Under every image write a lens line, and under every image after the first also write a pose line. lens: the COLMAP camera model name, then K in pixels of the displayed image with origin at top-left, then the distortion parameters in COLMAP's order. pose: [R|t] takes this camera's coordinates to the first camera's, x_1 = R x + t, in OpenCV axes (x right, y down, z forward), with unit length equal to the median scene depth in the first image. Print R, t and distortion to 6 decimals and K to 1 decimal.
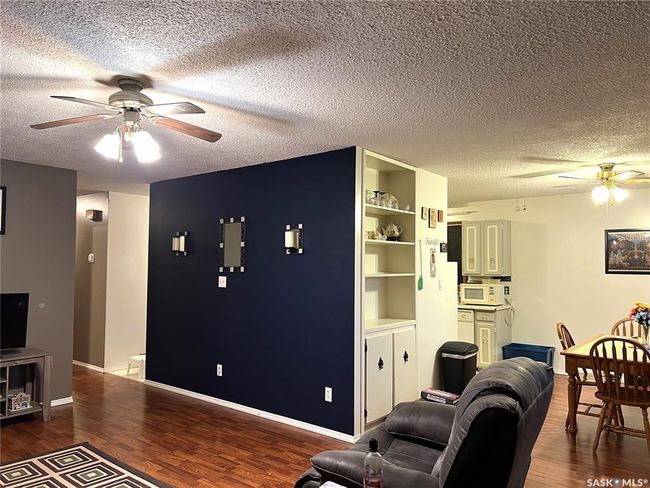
lens RADIAL K [[483.8, 0, 318.2], [0, 483.8, 243.1], [0, 0, 1]] dist [0.009494, -0.004837]
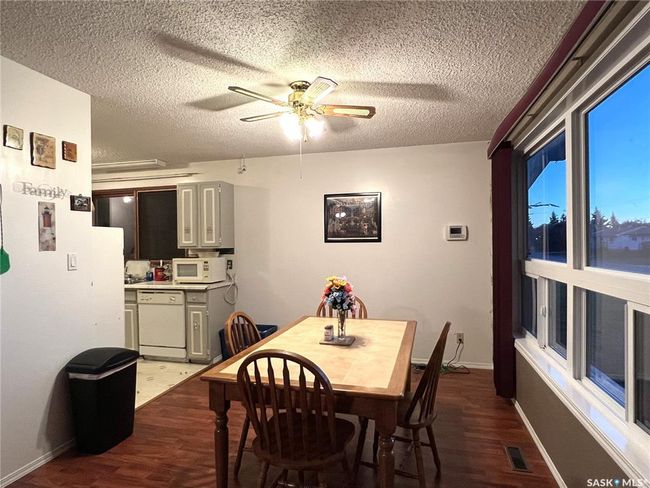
lens RADIAL K [[381.1, 0, 324.5], [0, 381.1, 245.4], [0, 0, 1]] dist [-0.000560, -0.000405]
pose [[0.903944, -0.018888, 0.427233, 0.282971], [-0.002746, 0.998747, 0.049963, 0.032318], [-0.427641, -0.046337, 0.902760, 0.347895]]
